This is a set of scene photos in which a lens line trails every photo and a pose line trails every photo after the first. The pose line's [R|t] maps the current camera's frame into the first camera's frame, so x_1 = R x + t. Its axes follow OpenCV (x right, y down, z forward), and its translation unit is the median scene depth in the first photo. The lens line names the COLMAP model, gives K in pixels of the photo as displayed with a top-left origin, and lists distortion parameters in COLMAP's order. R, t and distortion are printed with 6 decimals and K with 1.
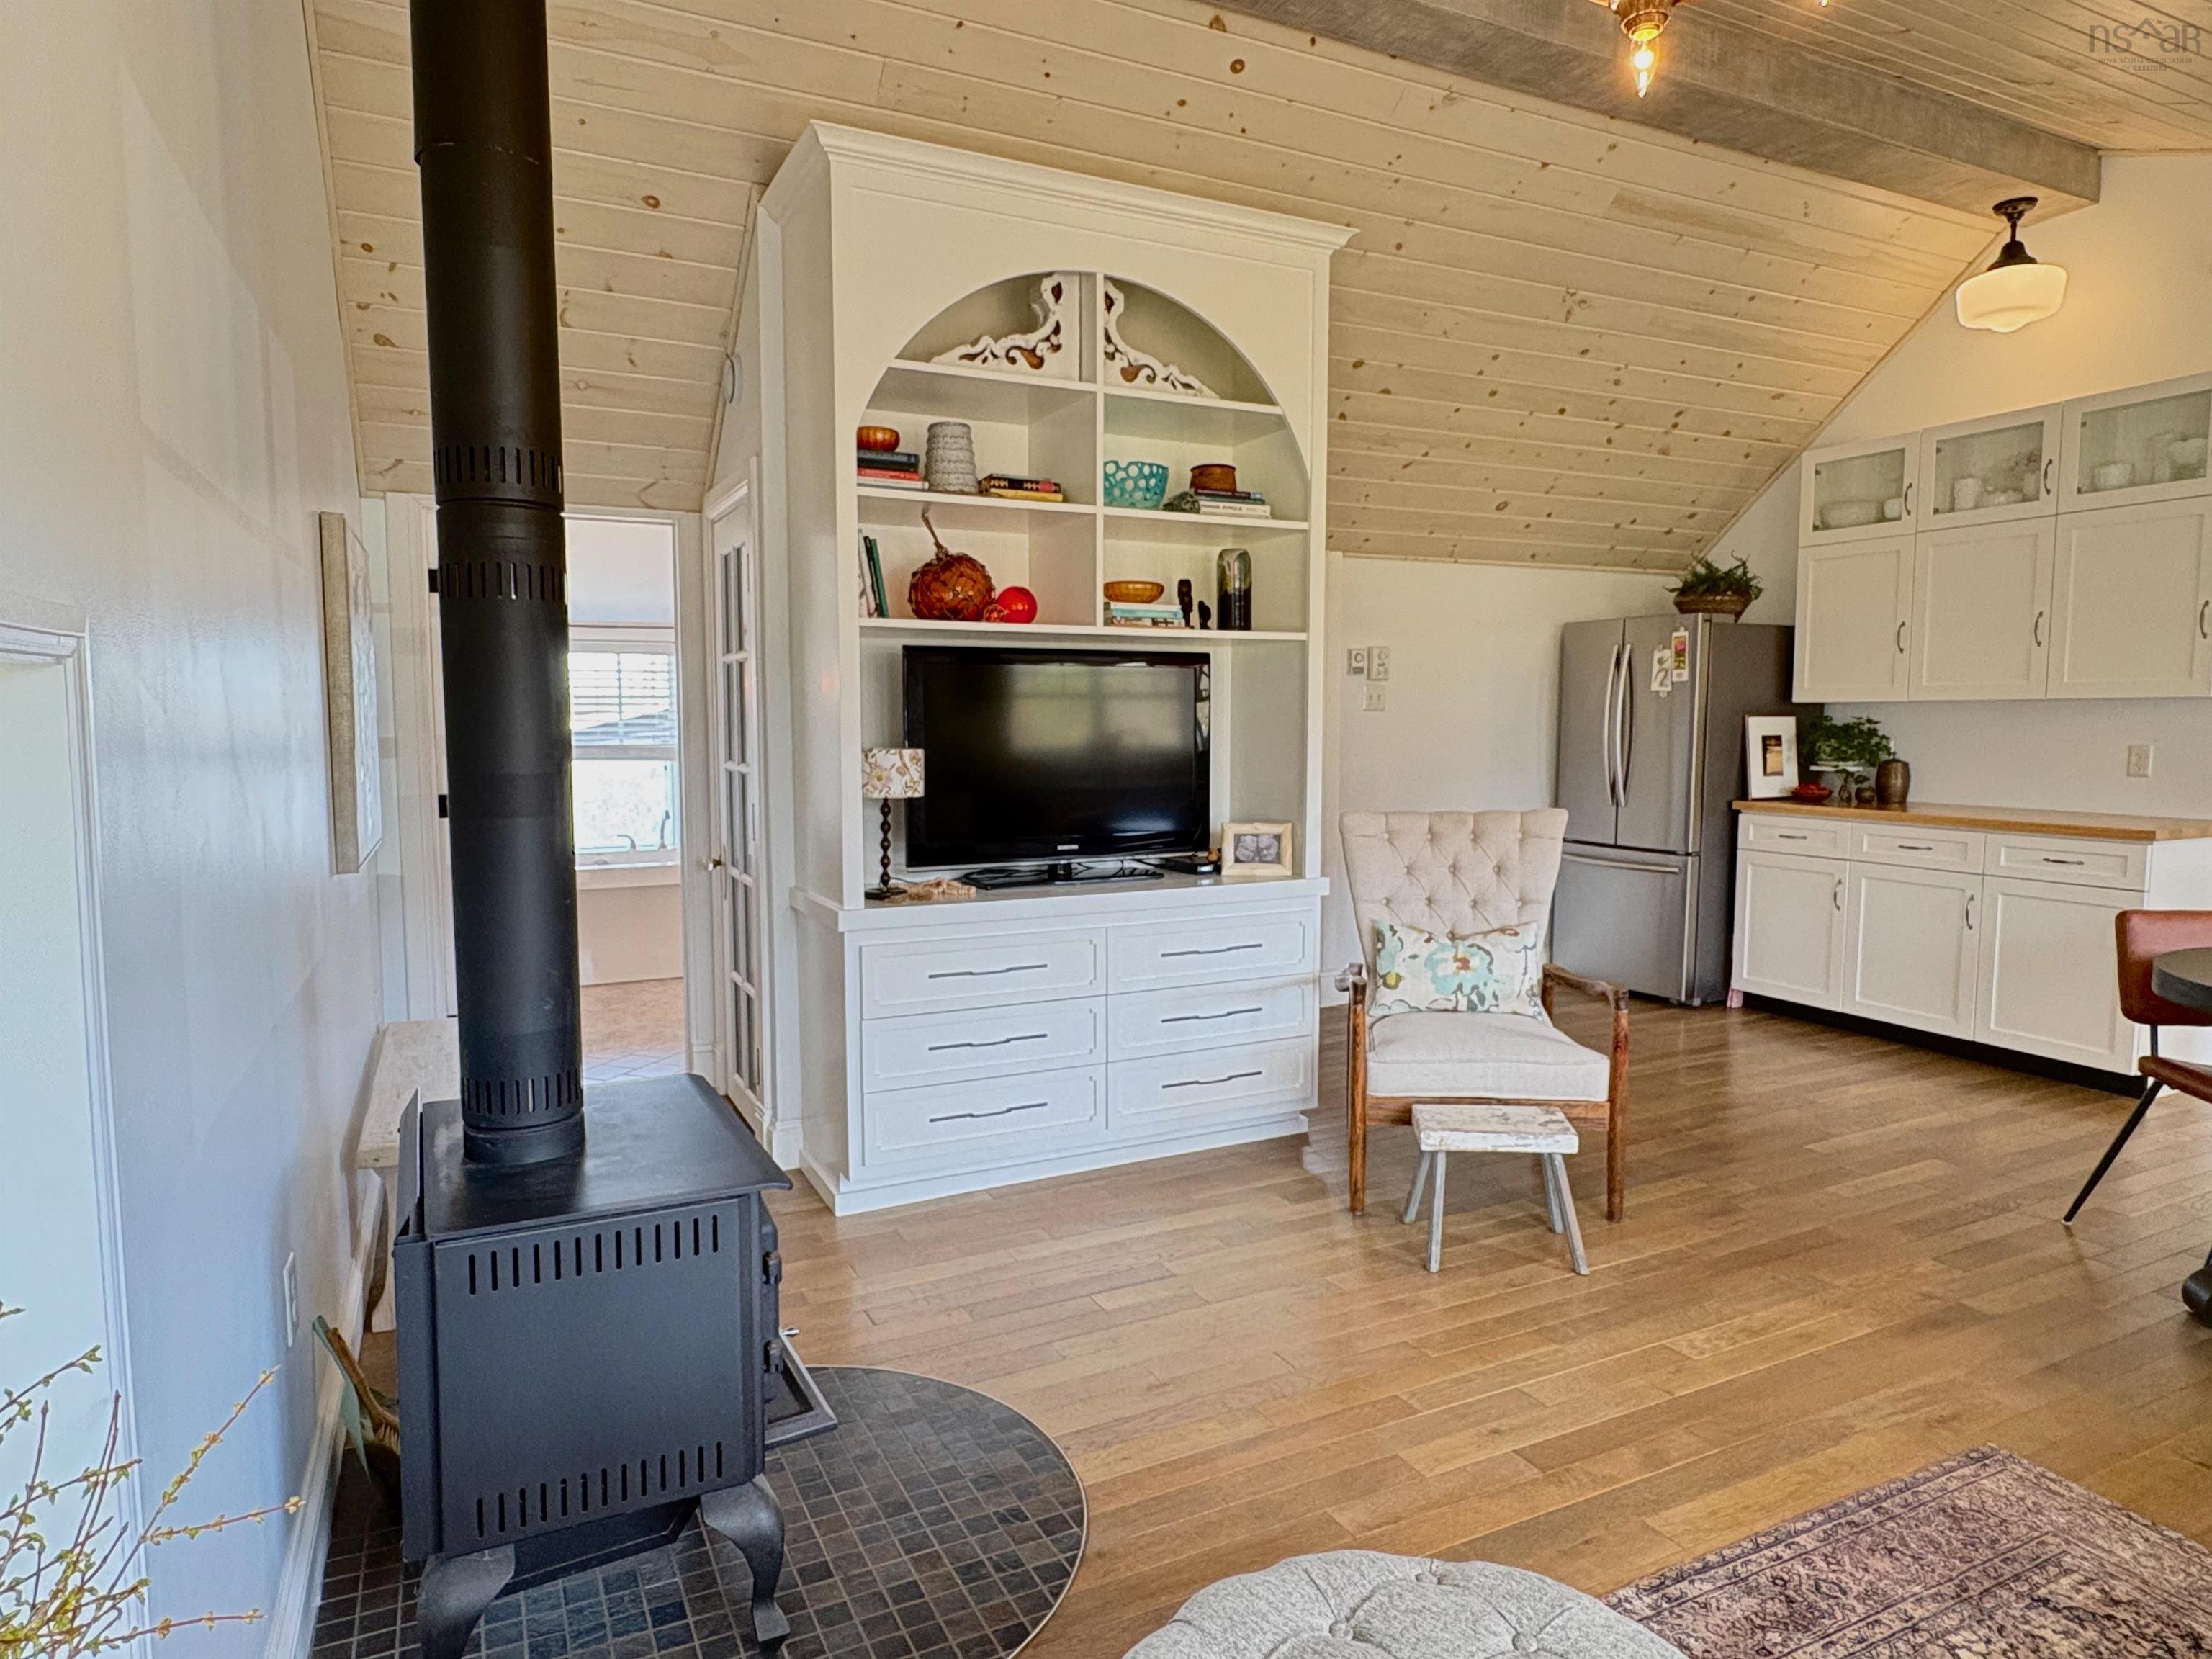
lens RADIAL K [[1311.3, 0, 1097.8], [0, 1311.3, 828.9], [0, 0, 1]] dist [-0.001942, 0.001147]
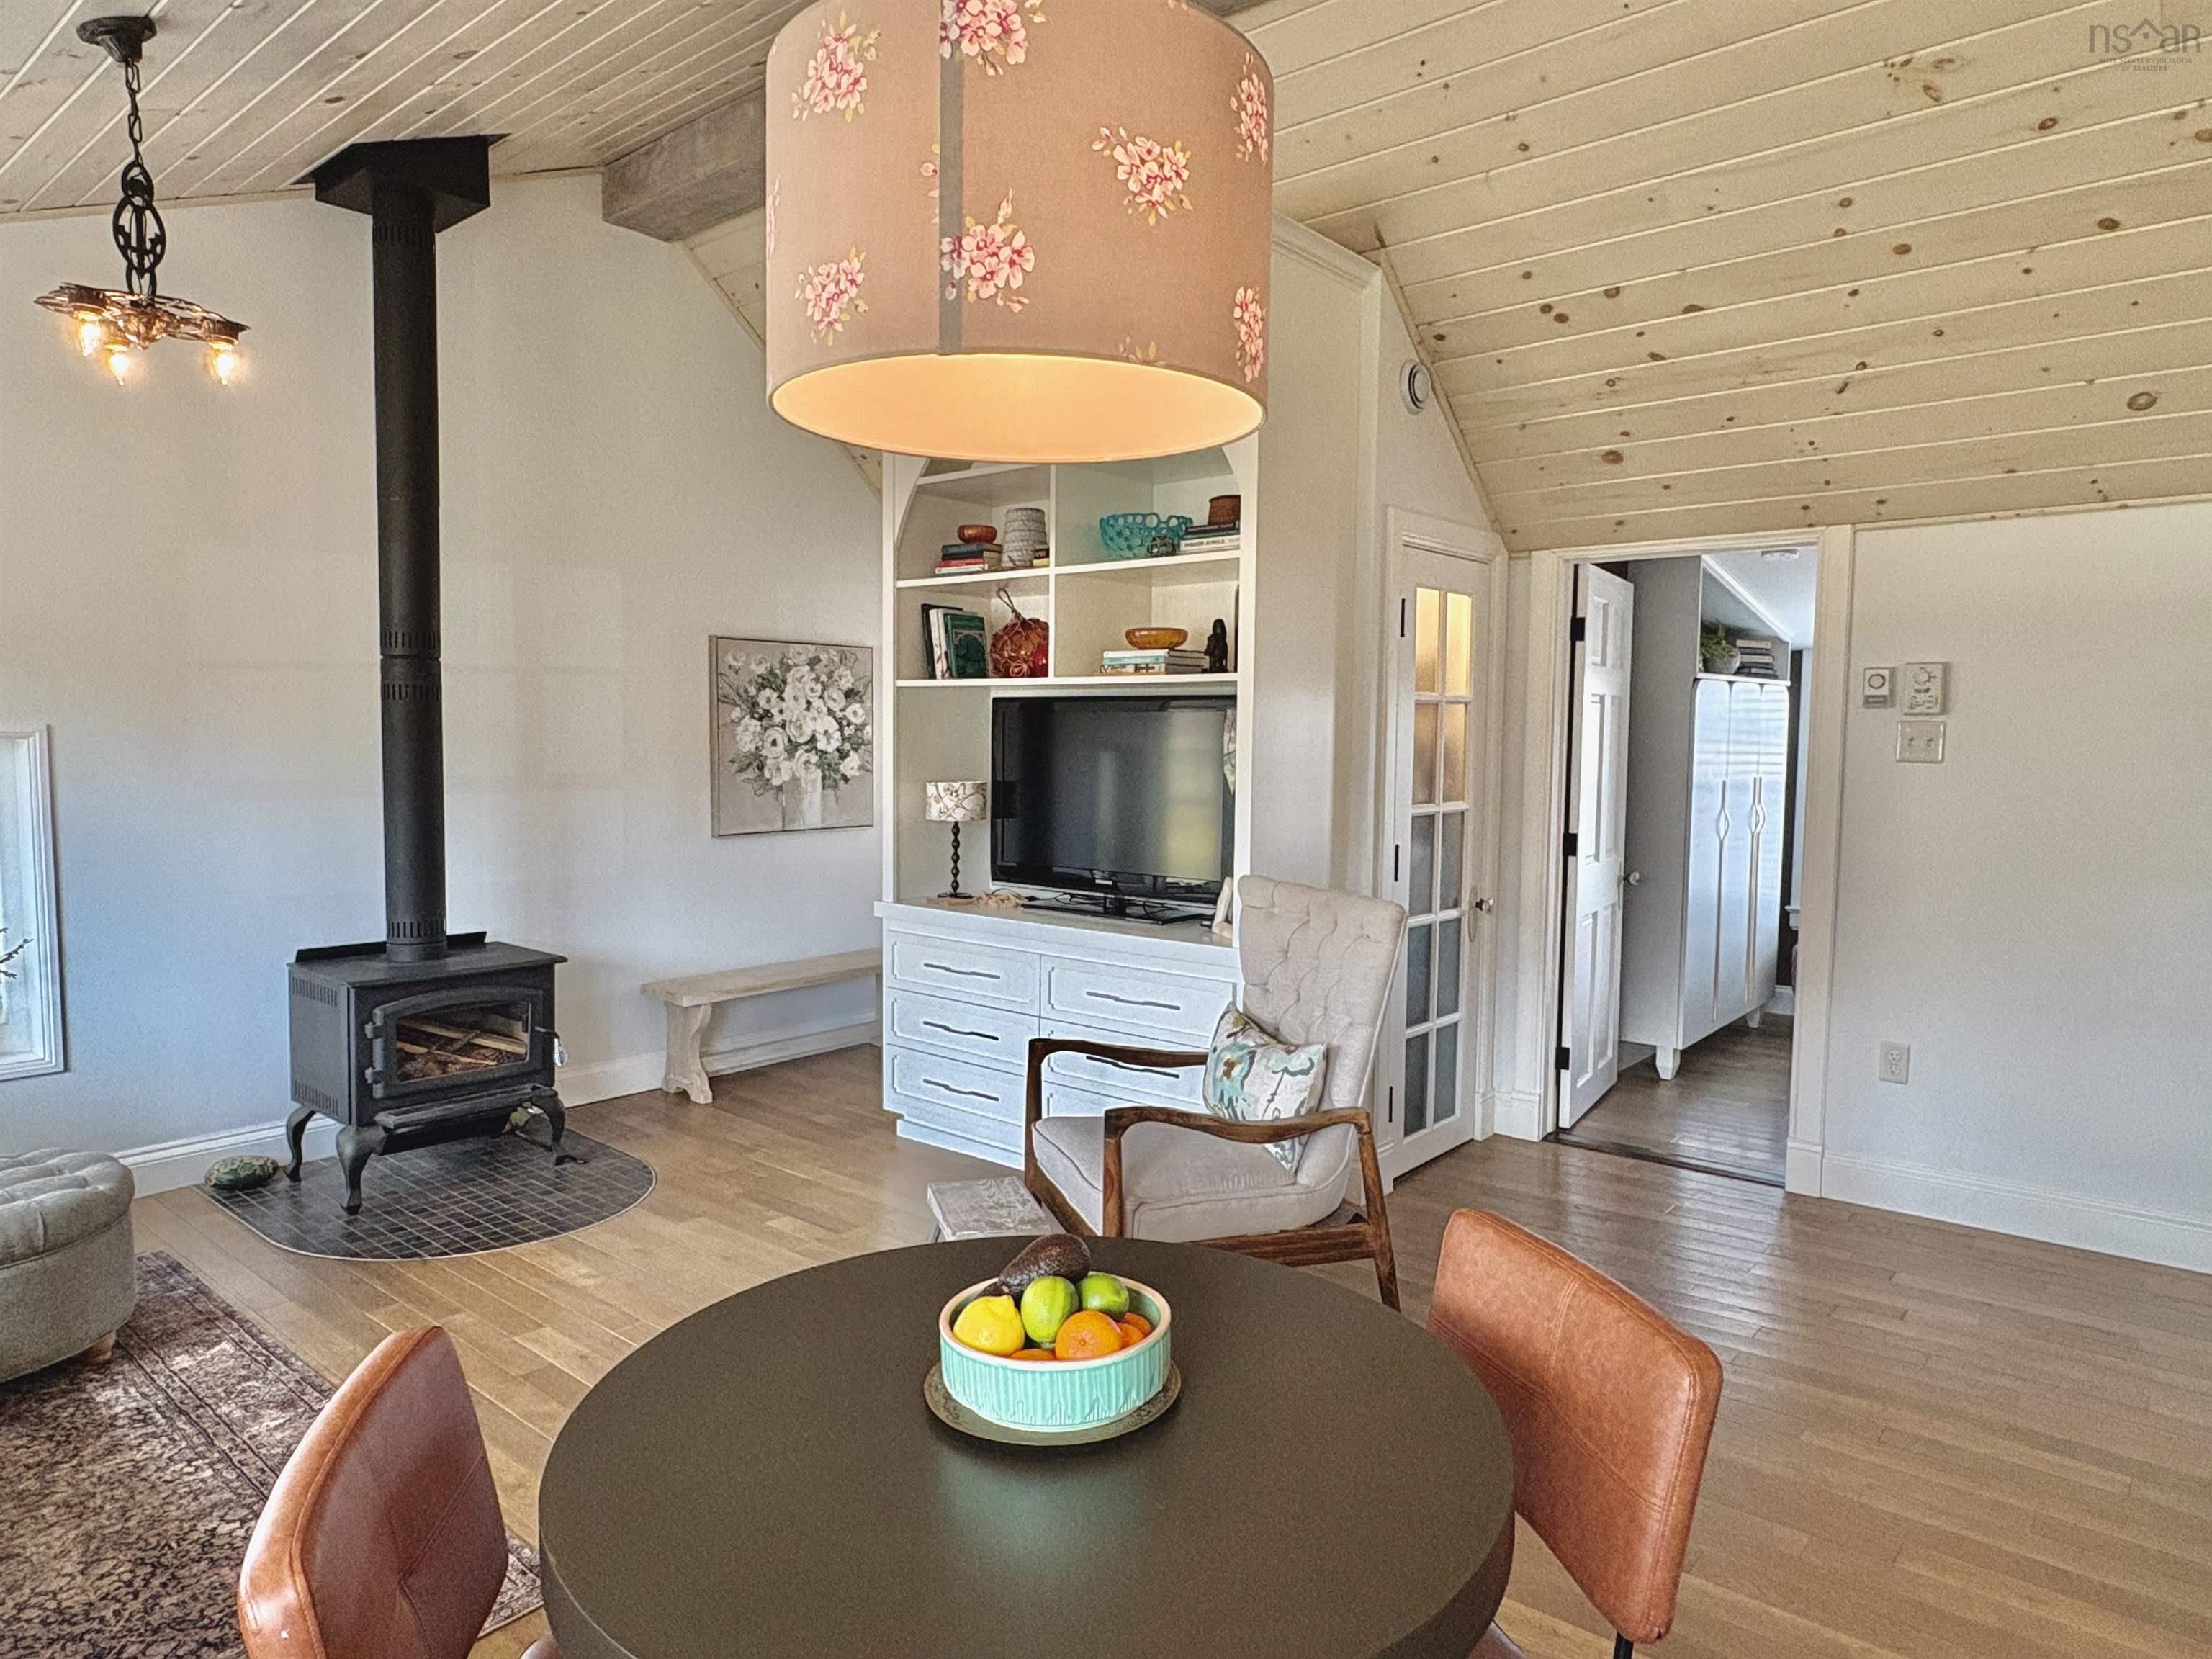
lens RADIAL K [[1368.9, 0, 1108.0], [0, 1368.9, 830.7], [0, 0, 1]] dist [-0.006658, 0.002558]
pose [[0.397682, 0.070896, -0.914780, 1.045626], [-0.089083, 0.995283, 0.038408, -0.074283], [0.913188, 0.066218, 0.402122, 0.584470]]
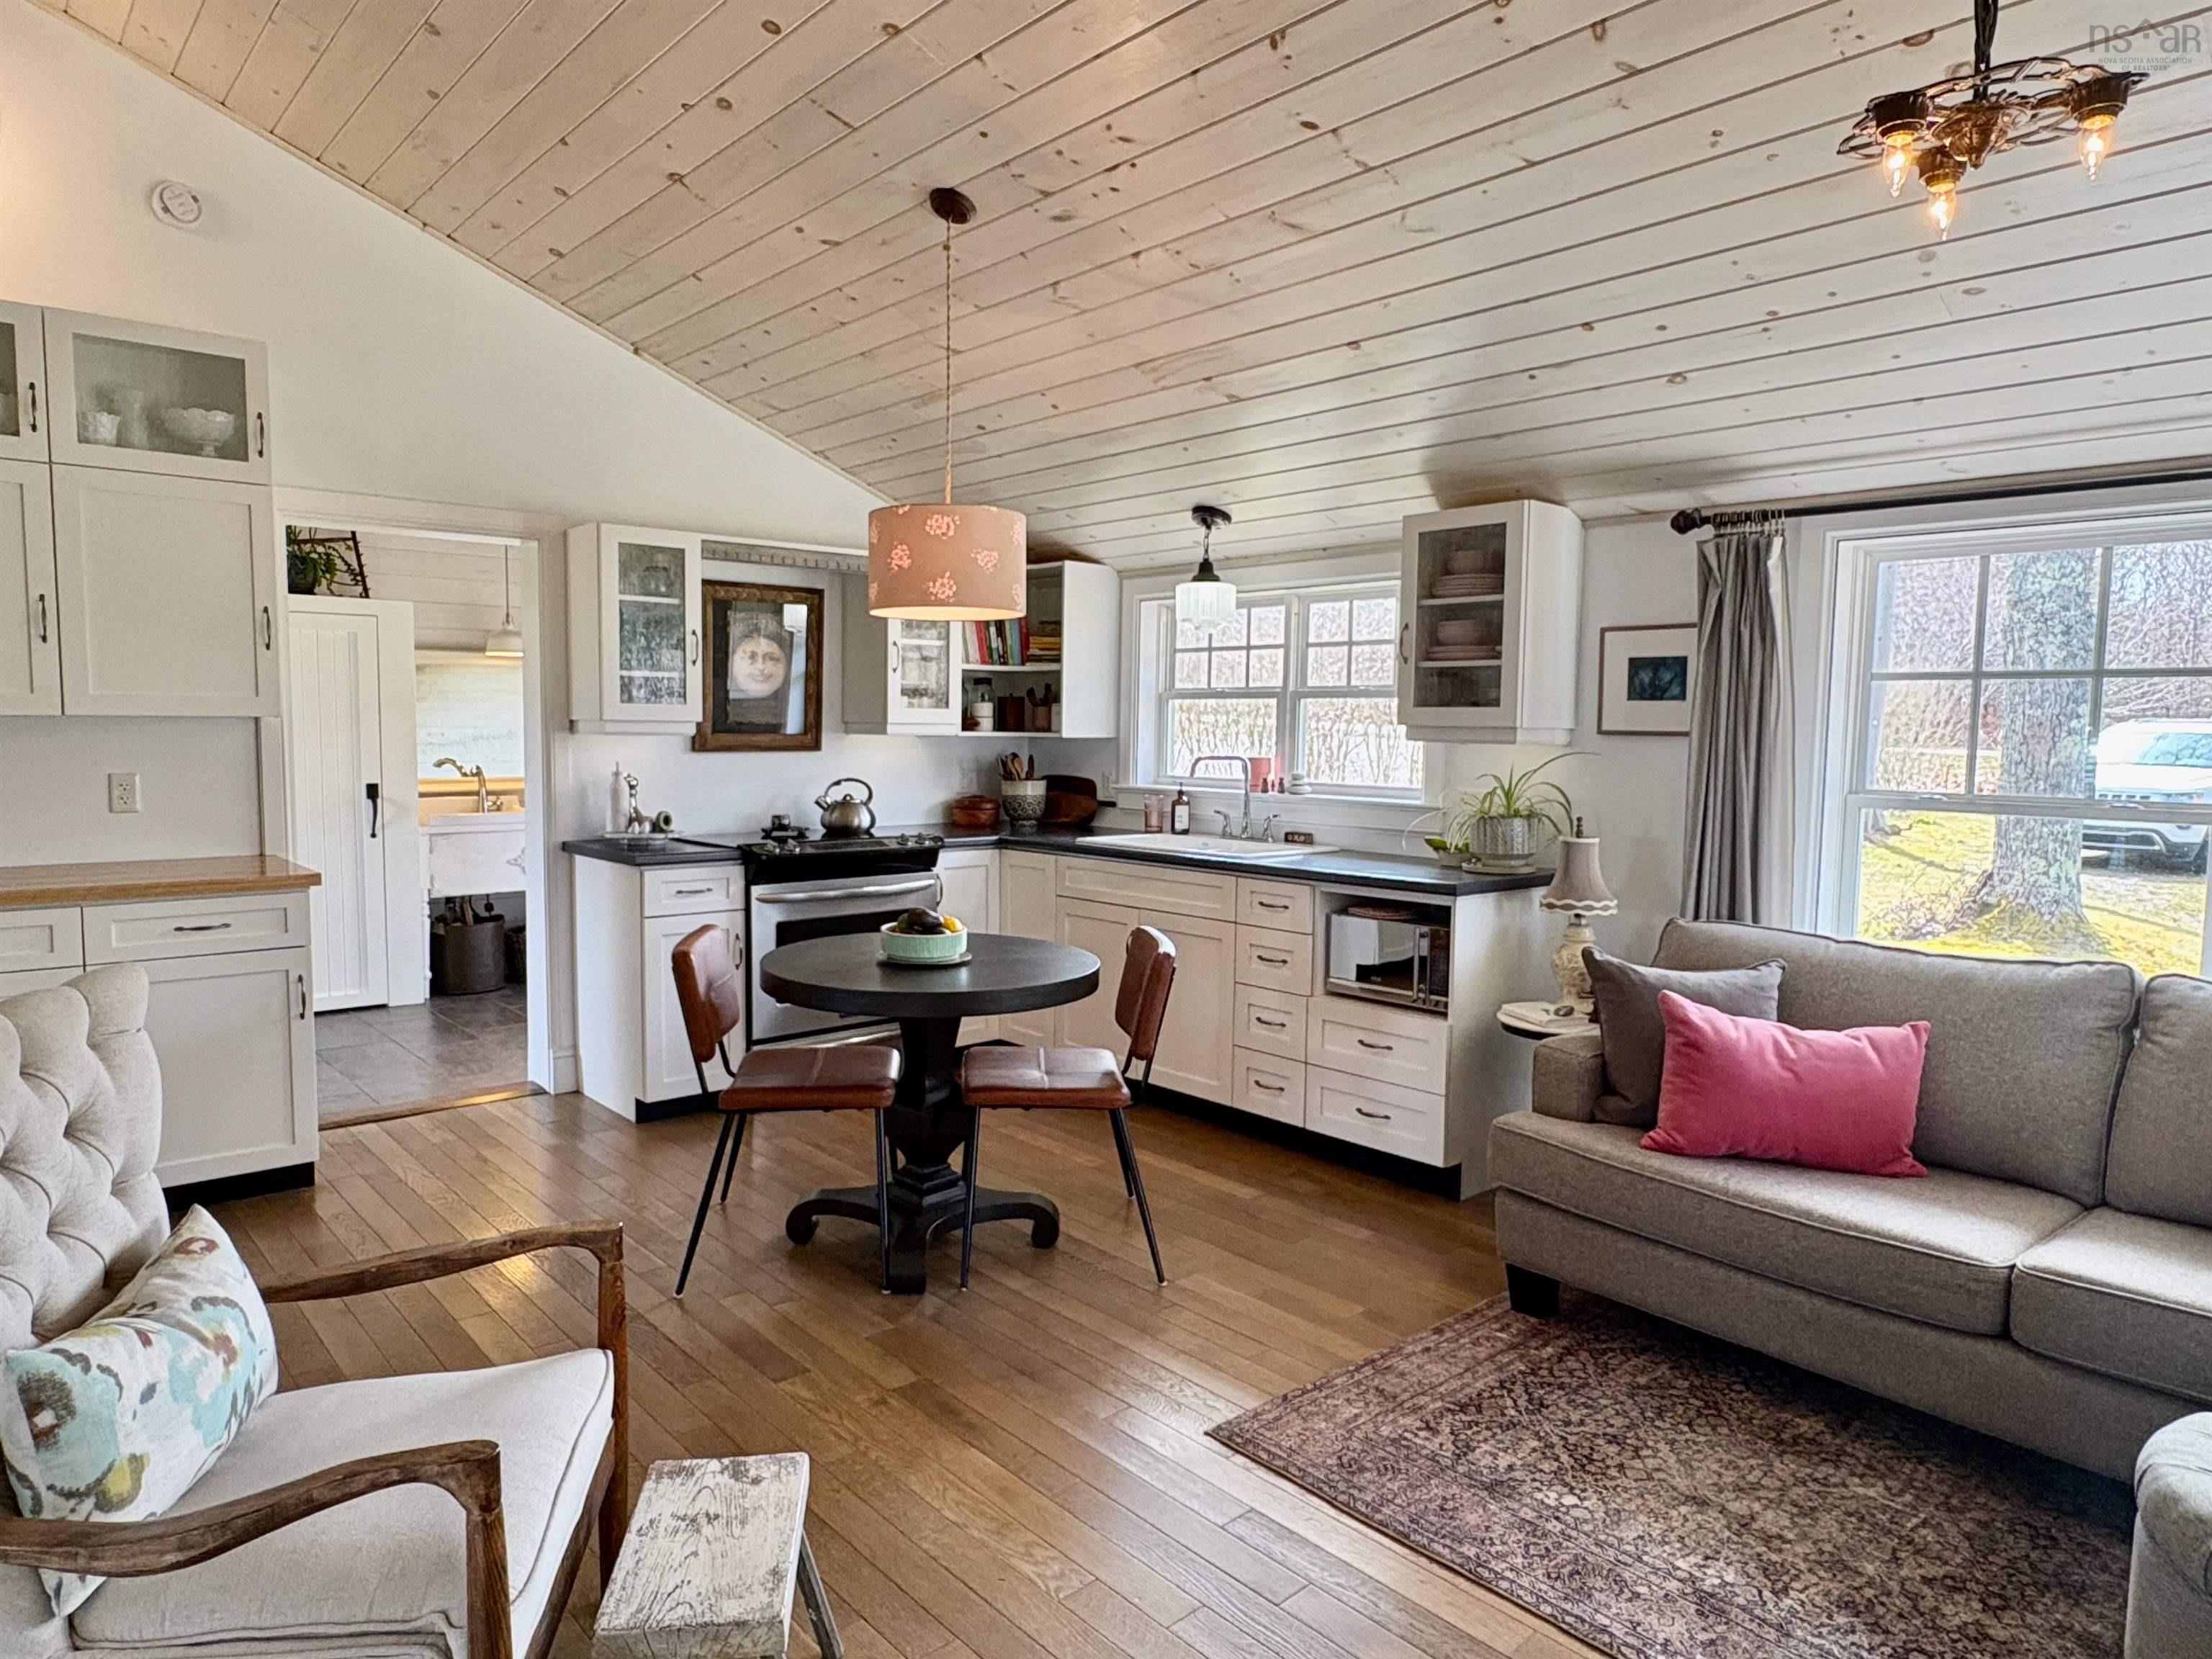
lens RADIAL K [[1368.9, 0, 1111.8], [0, 1368.9, 840.3], [0, 0, 1]] dist [-0.006658, 0.002558]
pose [[-0.263863, -0.087357, 0.960596, -0.221072], [0.070492, 0.991481, 0.109529, -0.094518], [-0.961981, 0.096615, -0.255458, 0.833349]]
